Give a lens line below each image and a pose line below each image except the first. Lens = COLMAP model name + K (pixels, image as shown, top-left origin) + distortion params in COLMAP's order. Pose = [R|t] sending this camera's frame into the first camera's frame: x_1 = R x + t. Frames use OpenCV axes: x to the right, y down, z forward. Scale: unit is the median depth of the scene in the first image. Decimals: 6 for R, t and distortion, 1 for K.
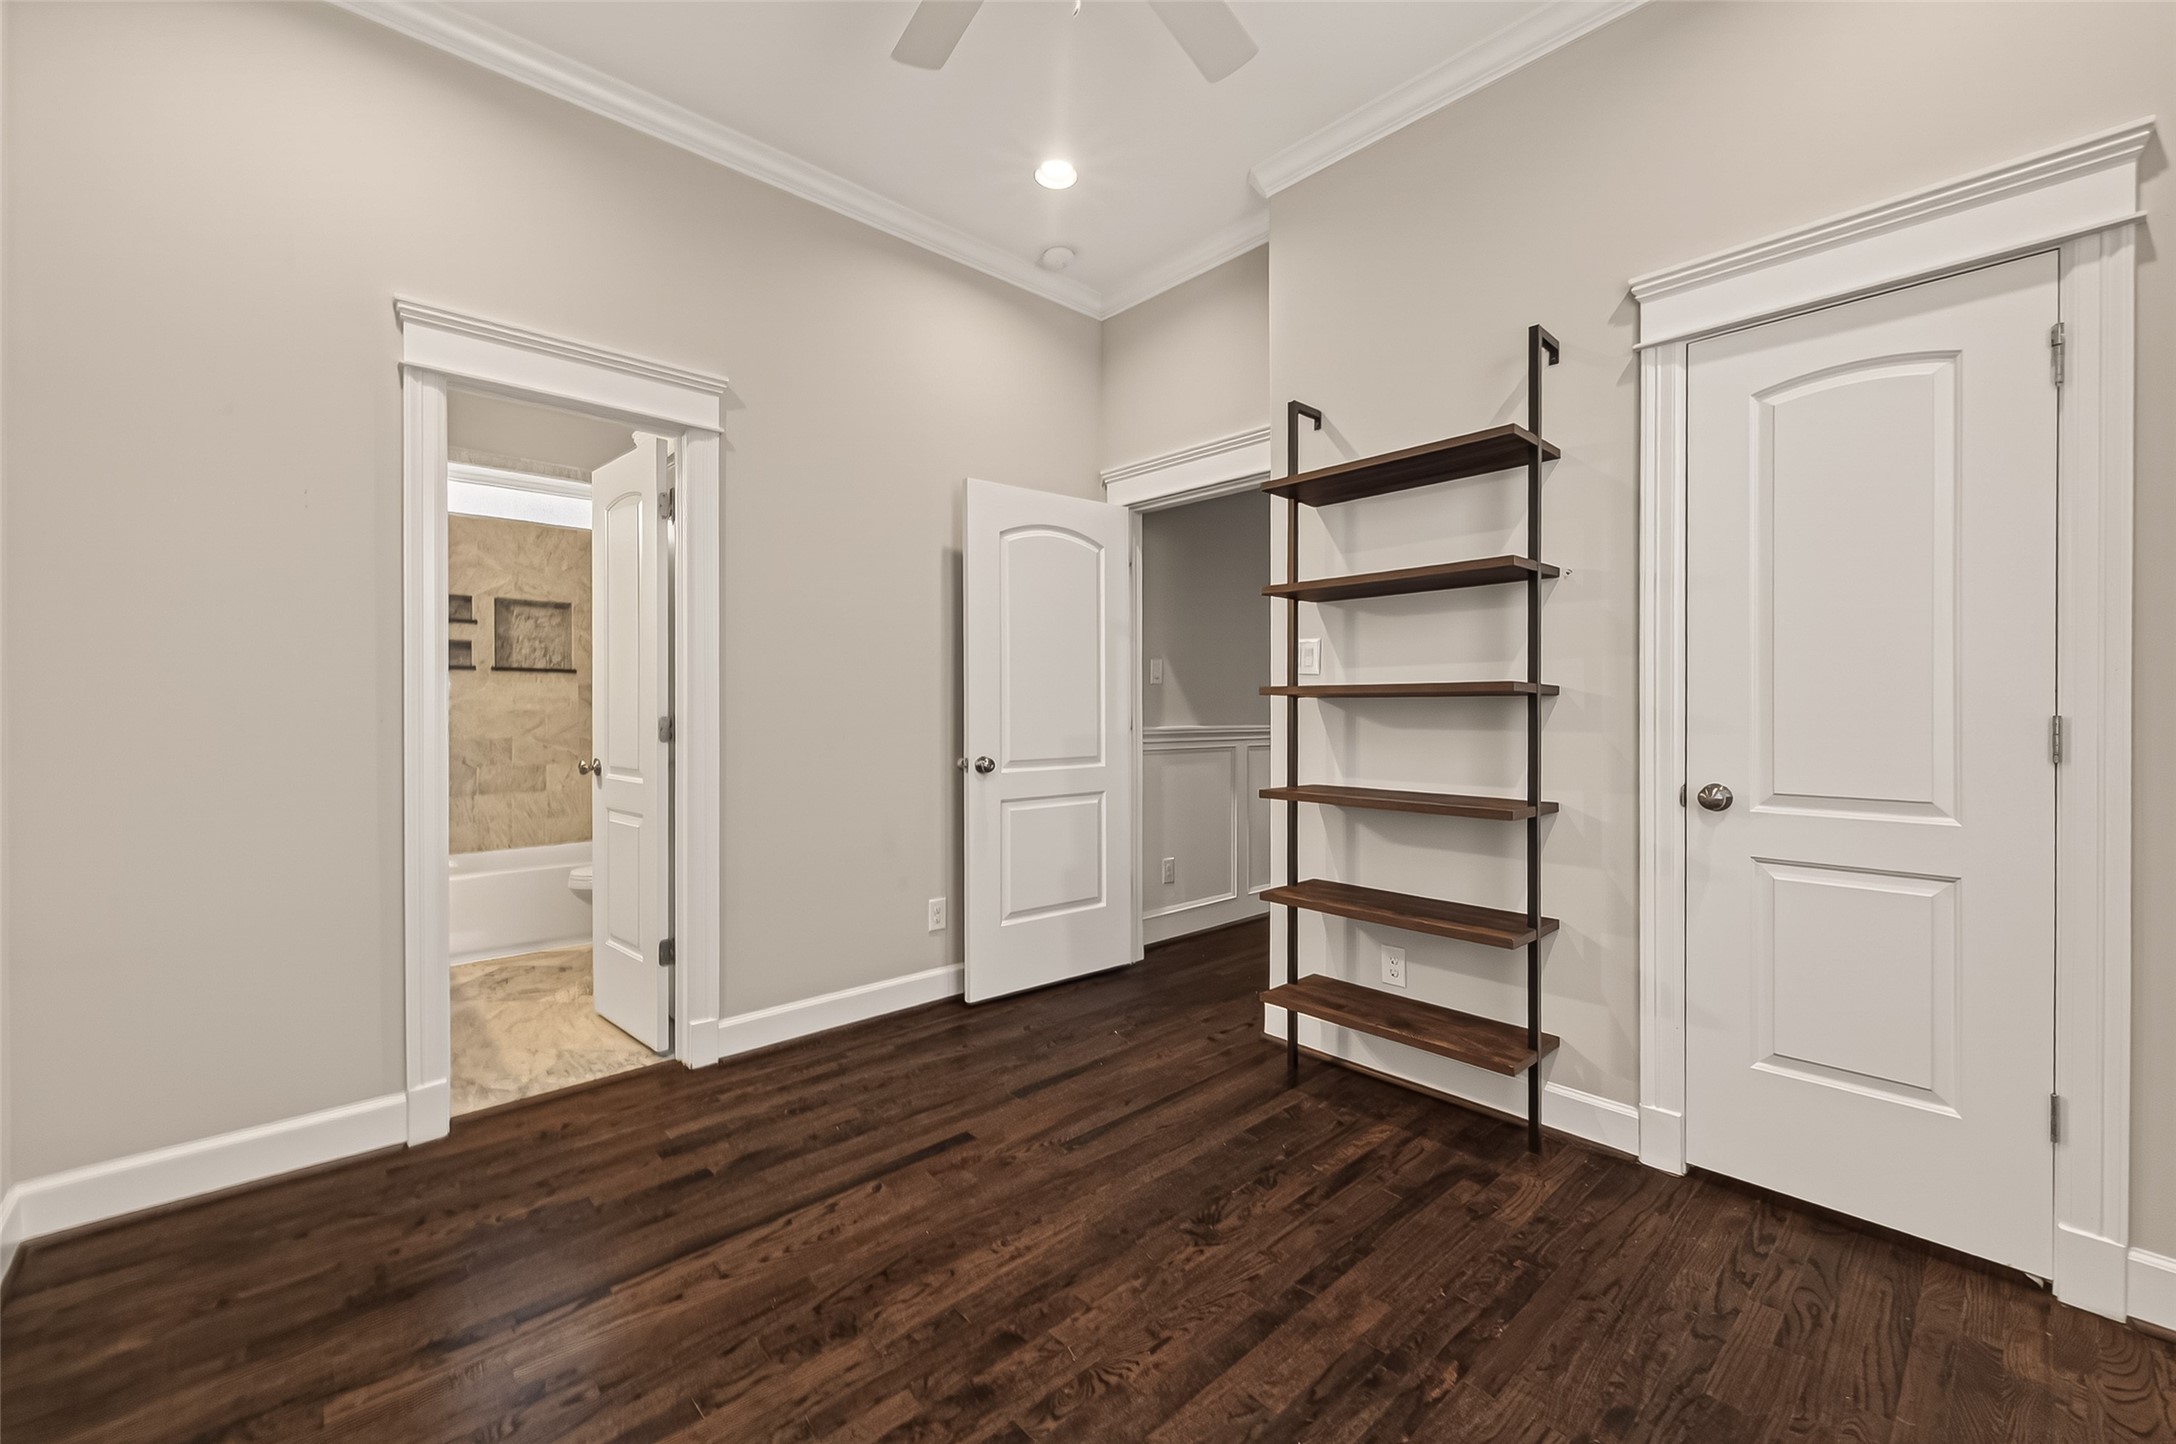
lens RADIAL K [[880.1, 0, 1082.9], [0, 880.1, 715.8], [0, 0, 1]] dist [0.000272, 0.000073]
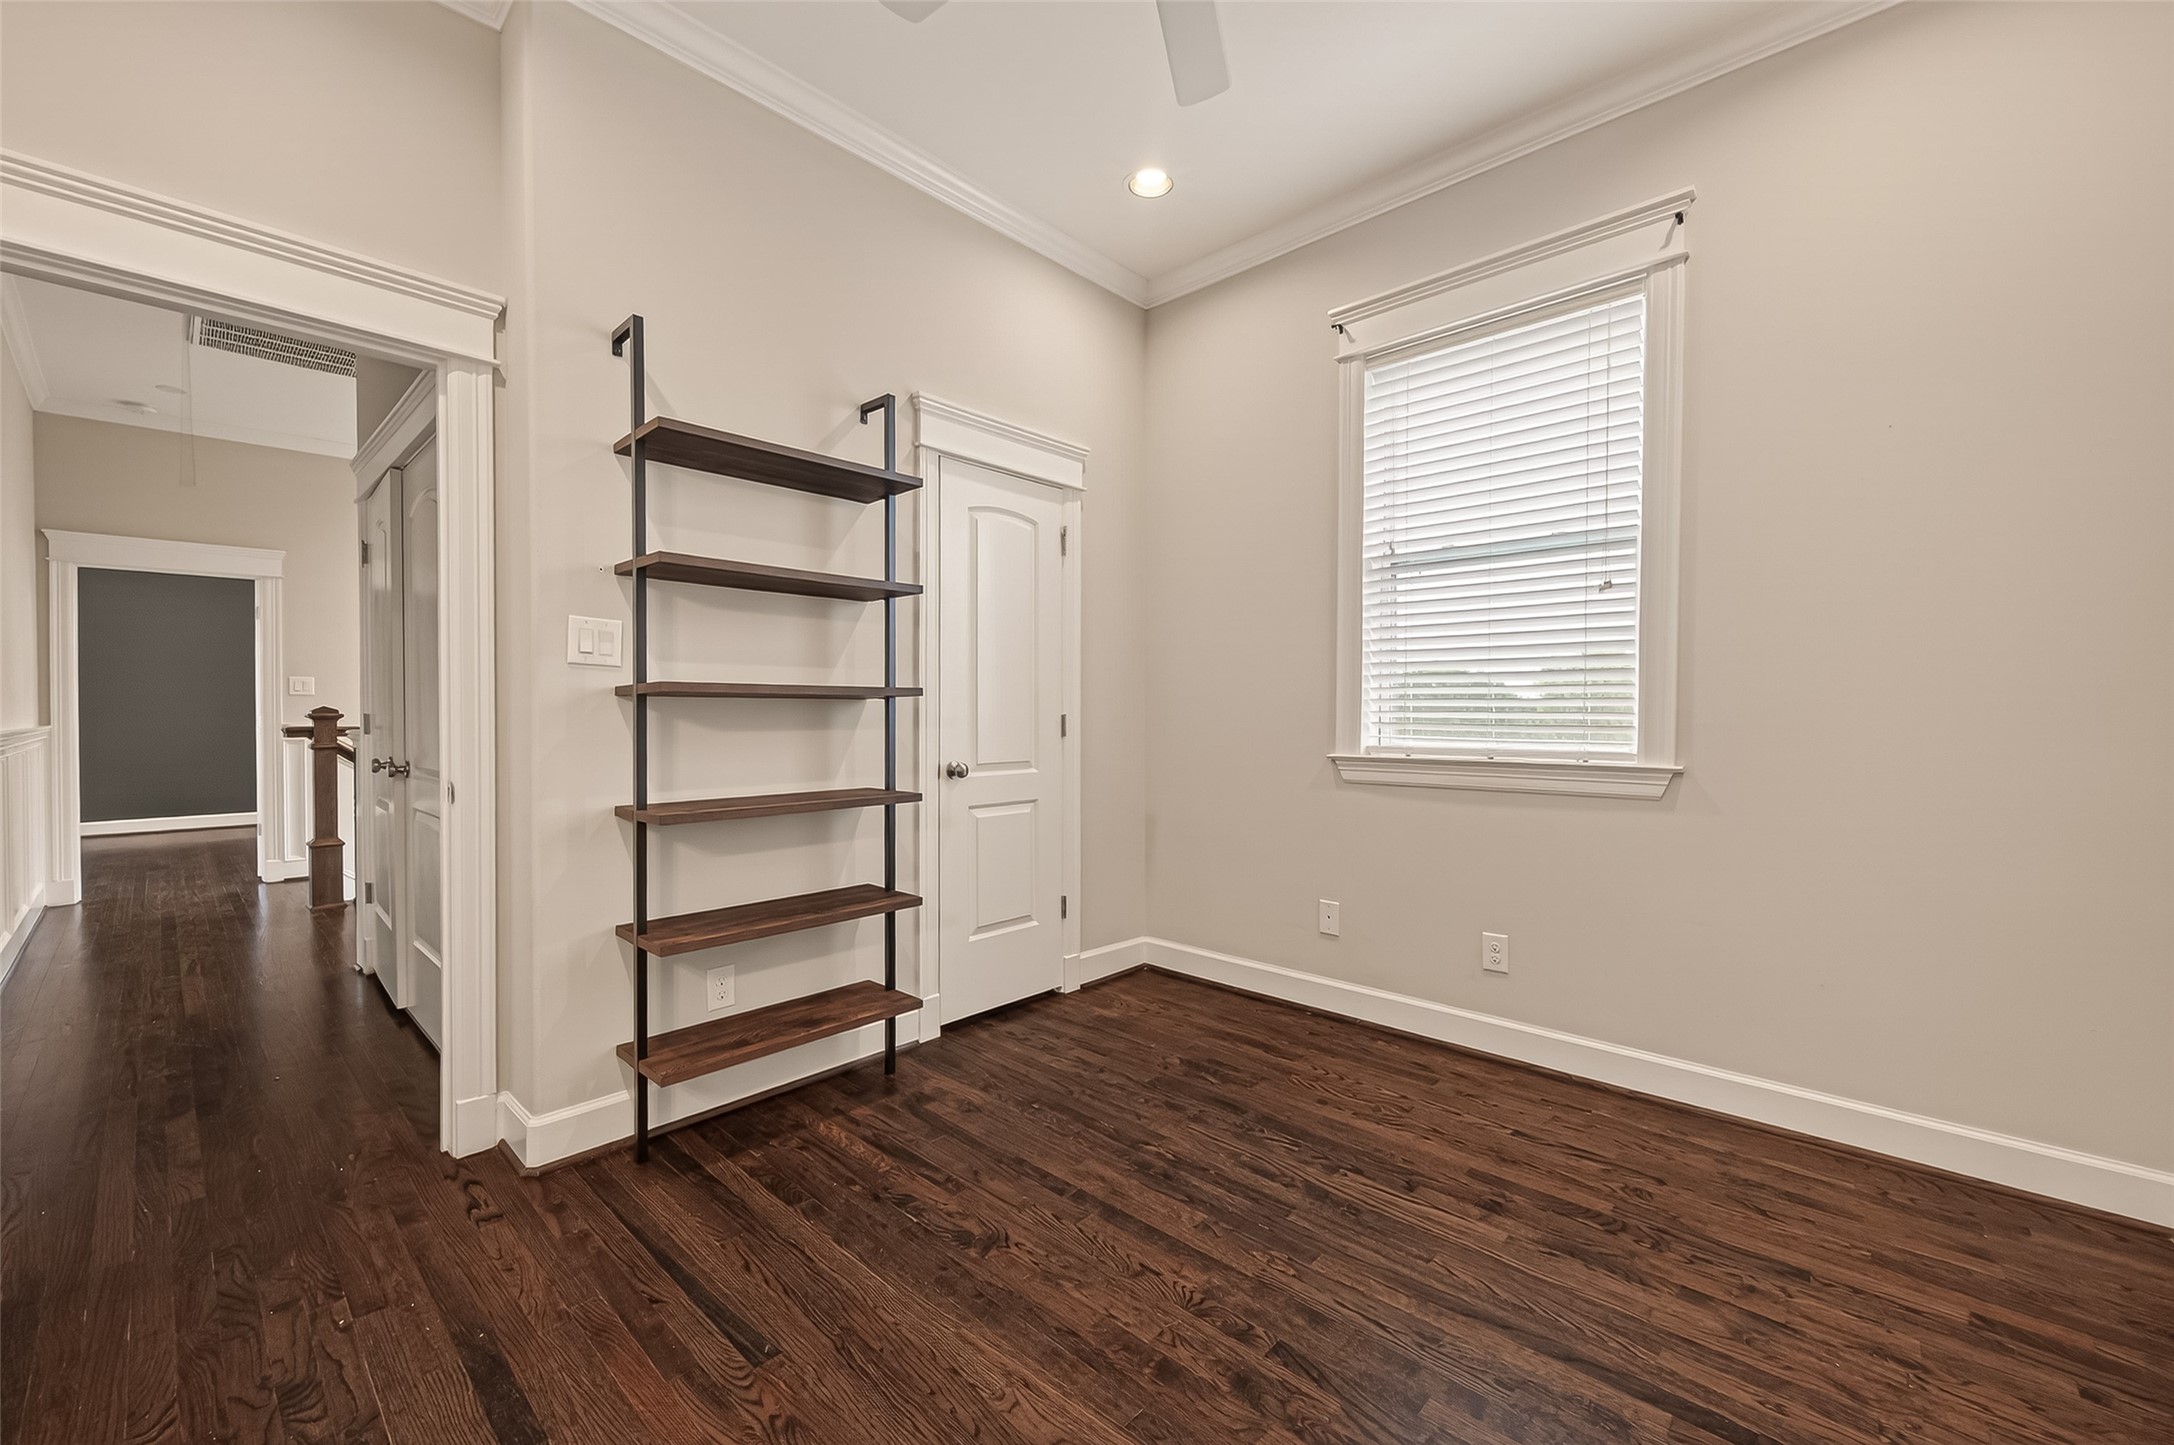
lens RADIAL K [[879.3, 0, 1101.5], [0, 879.3, 723.2], [0, 0, 1]] dist [0.000272, 0.000073]
pose [[-0.087668, -0.014704, 0.996041, -0.821076], [0.008779, 0.999841, 0.015533, -0.007729], [-0.996111, 0.010106, -0.087525, 0.923437]]
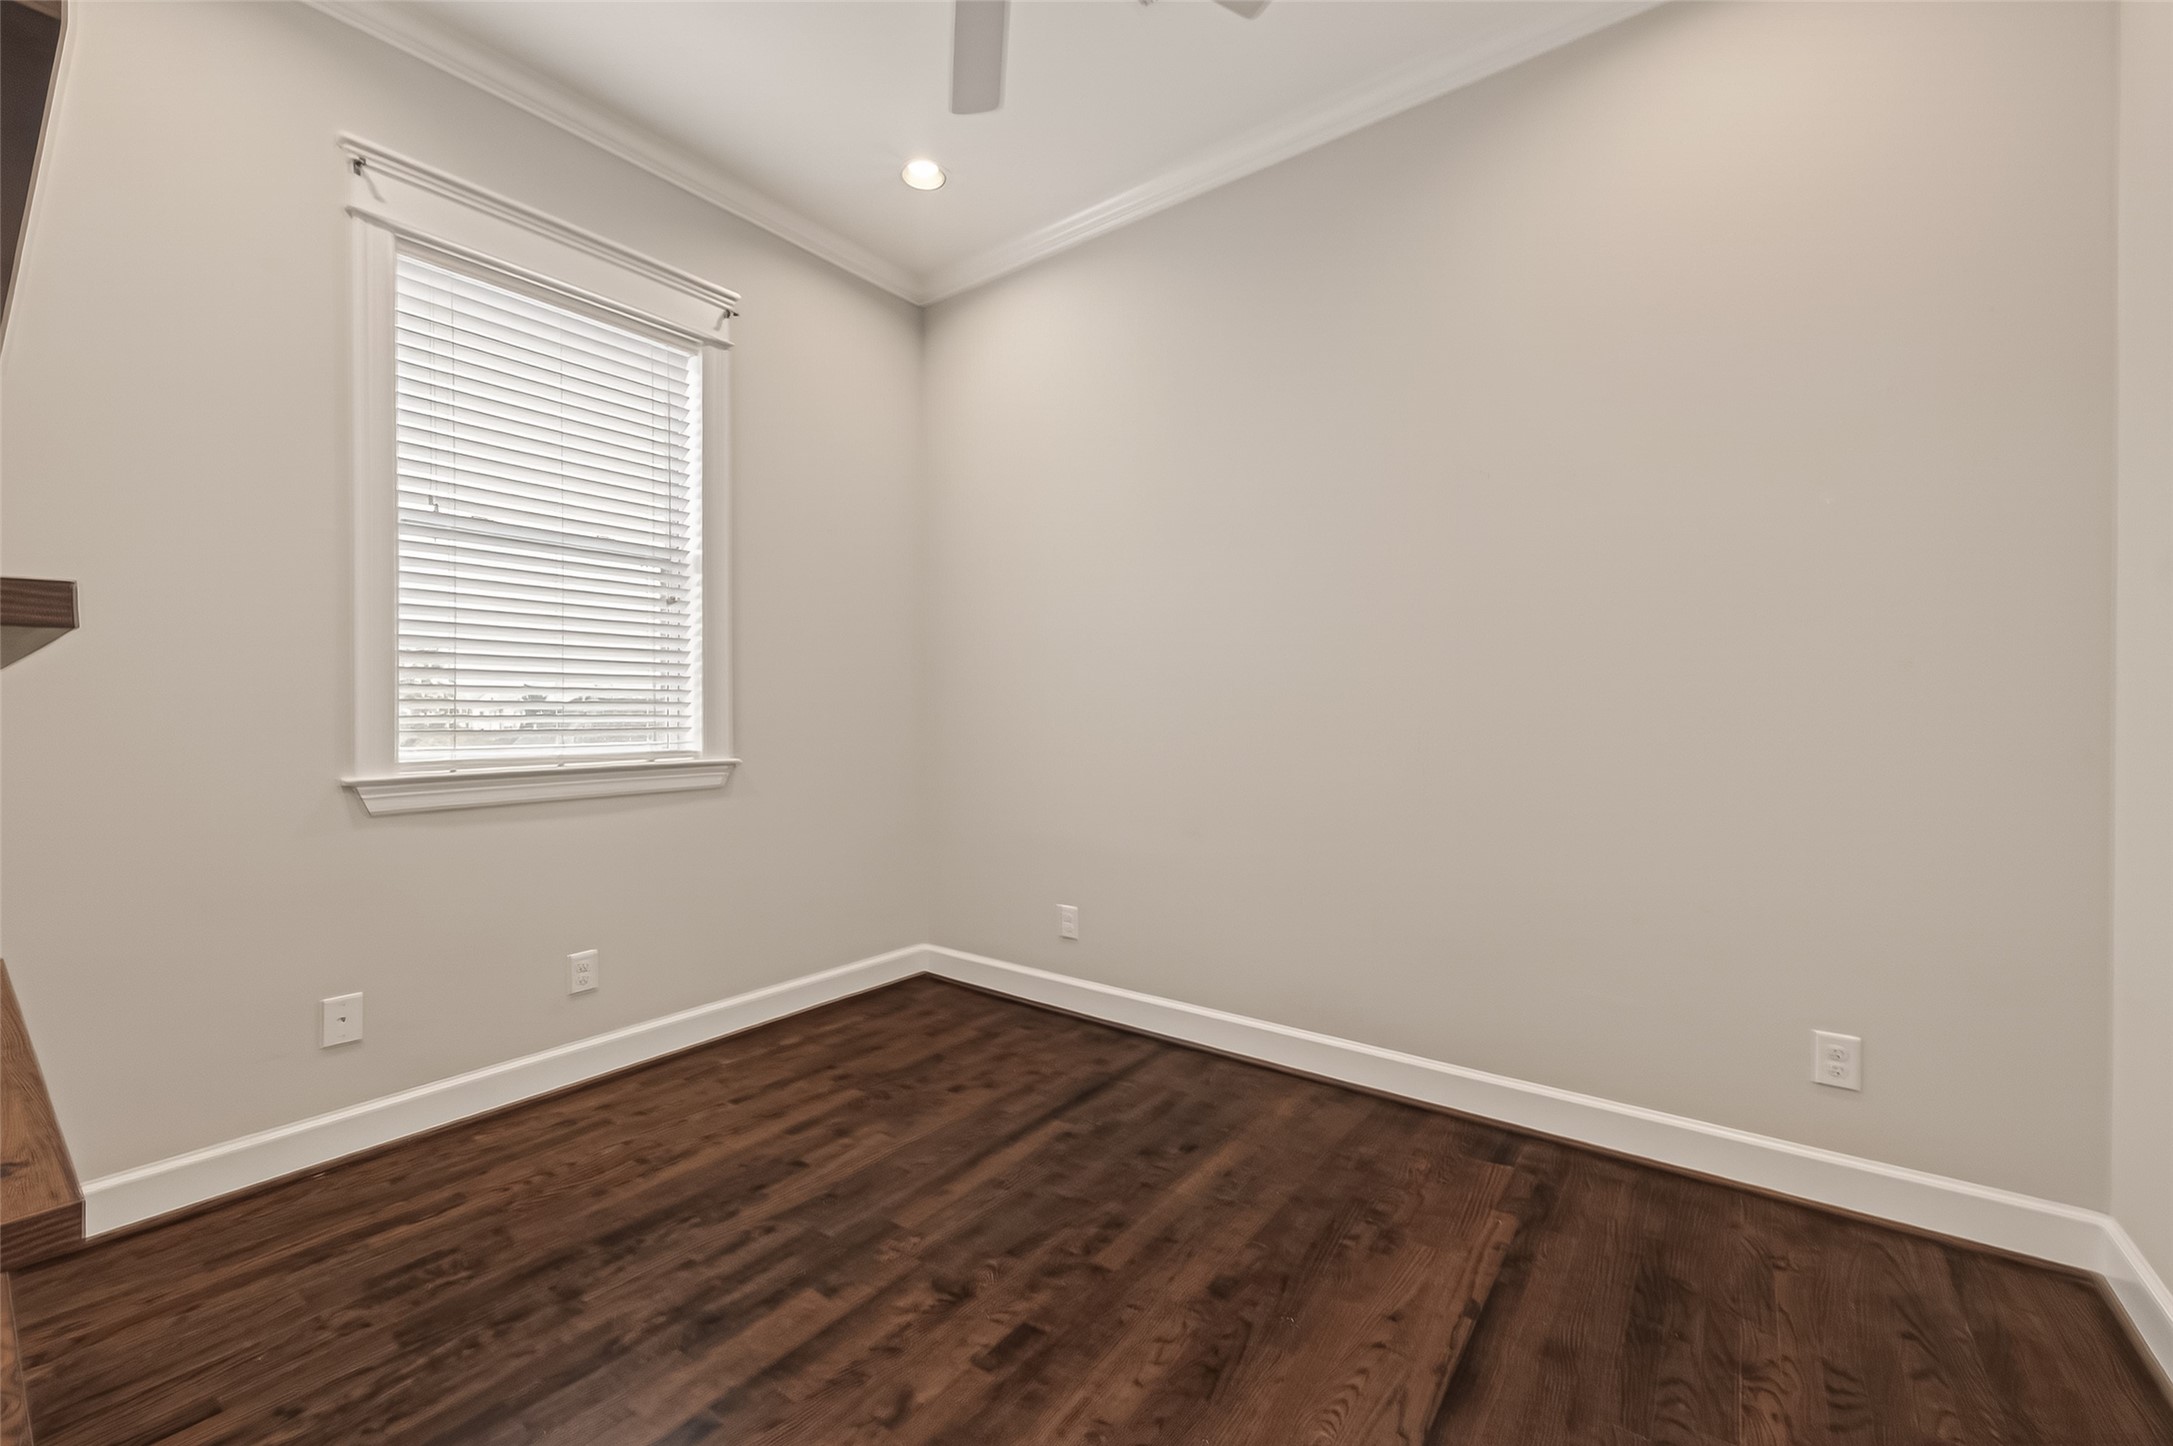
lens RADIAL K [[878.9, 0, 1089.8], [0, 878.9, 716.0], [0, 0, 1]] dist [0.000272, 0.000073]
pose [[-0.979202, -0.001956, -0.202876, 0.064660], [-0.005117, 0.999873, 0.015060, -0.022231], [0.202821, 0.015785, -0.979089, 1.639497]]
